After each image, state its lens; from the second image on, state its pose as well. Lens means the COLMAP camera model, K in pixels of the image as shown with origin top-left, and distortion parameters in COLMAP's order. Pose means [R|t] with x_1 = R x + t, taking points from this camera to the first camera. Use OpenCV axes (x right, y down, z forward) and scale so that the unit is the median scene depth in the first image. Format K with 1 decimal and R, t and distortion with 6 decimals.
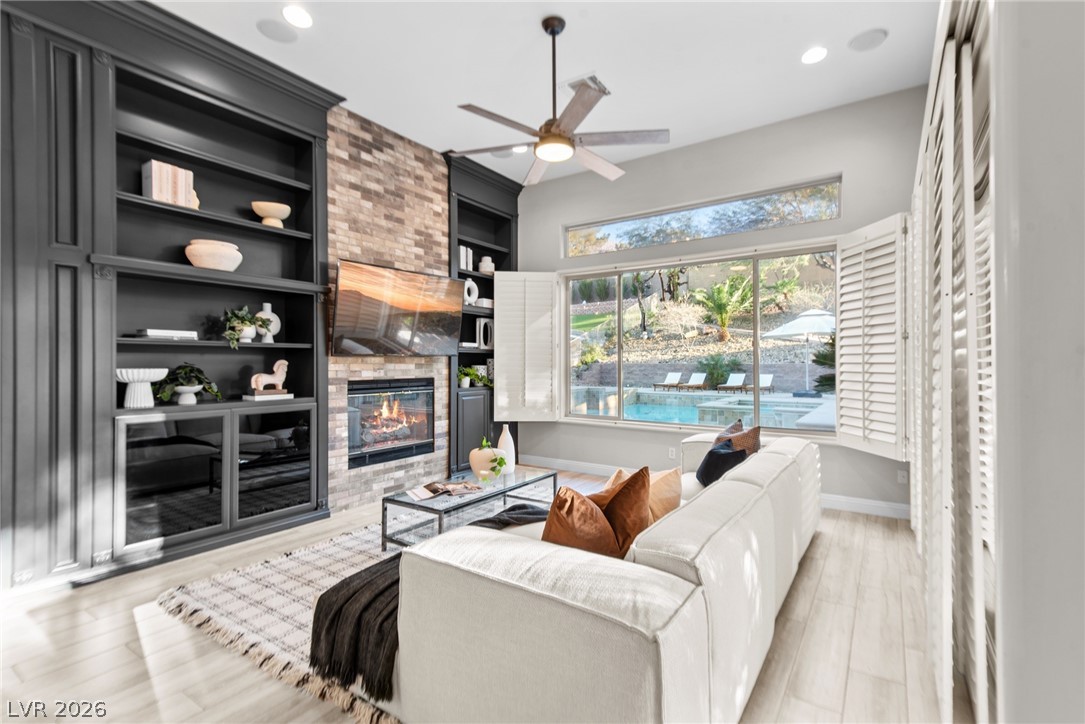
lens RADIAL K [[498.0, 0, 548.5], [0, 498.0, 362.3], [0, 0, 1]] dist [0.018429, -0.000116]
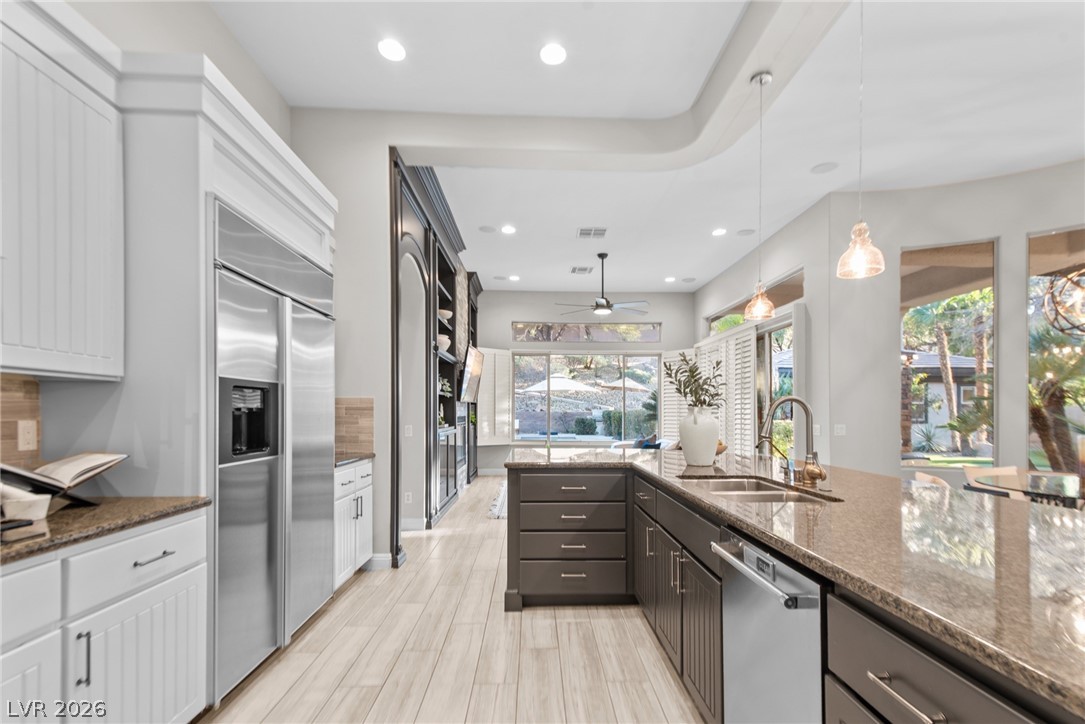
lens RADIAL K [[506.0, 0, 549.5], [0, 506.0, 414.4], [0, 0, 1]] dist [0.023293, -0.014234]
pose [[0.809113, -0.000287, 0.587653, -1.085997], [-0.002608, 0.999988, 0.004078, 0.019693], [-0.587647, -0.004832, 0.809103, -0.493240]]
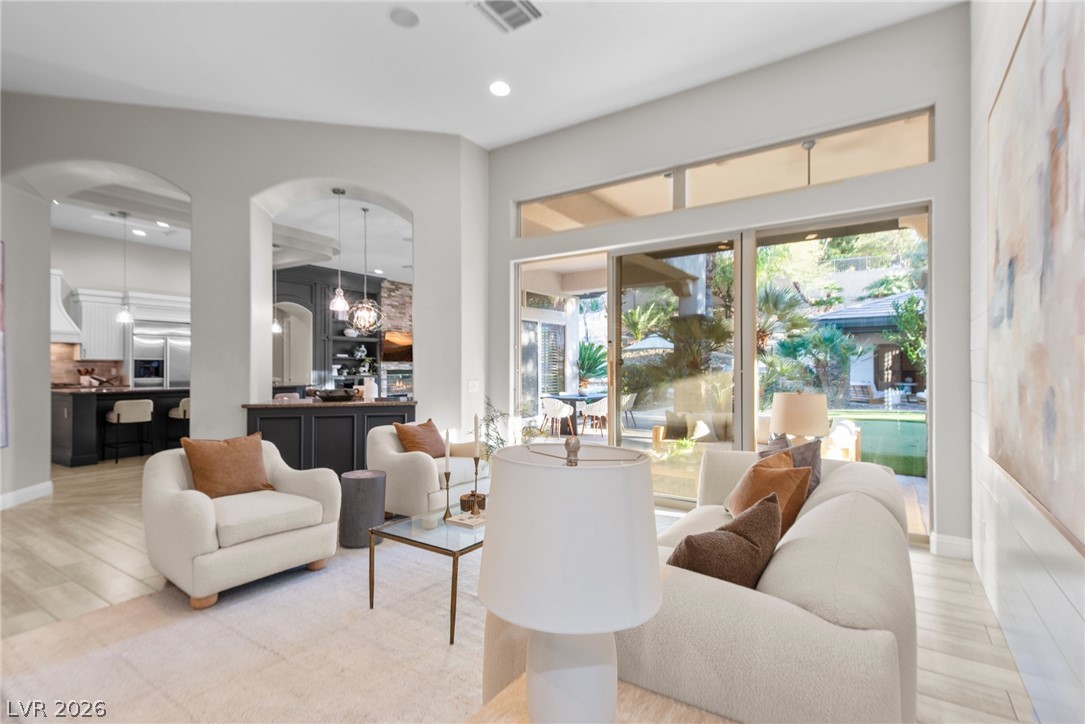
lens RADIAL K [[502.4, 0, 547.9], [0, 502.4, 371.1], [0, 0, 1]] dist [0.022689, -0.013574]
pose [[0.999984, 0.004360, 0.003639, 0.532638], [-0.004395, 0.999942, 0.009830, 0.009662], [-0.003596, -0.009846, 0.999945, -1.949392]]
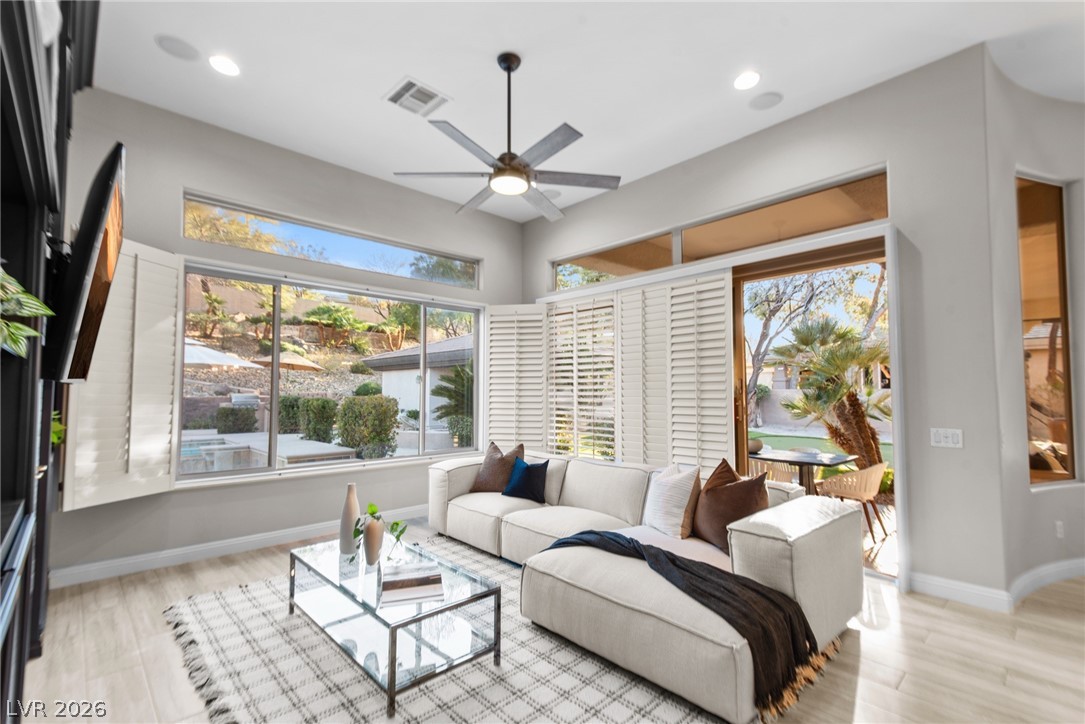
lens RADIAL K [[491.6, 0, 547.1], [0, 491.6, 369.0], [0, 0, 1]] dist [0.030193, -0.012041]
pose [[0.216803, 0.050162, 0.974926, -0.656927], [0.000375, 0.998675, -0.051468, -0.003093], [-0.976215, 0.011524, 0.216497, 0.521855]]
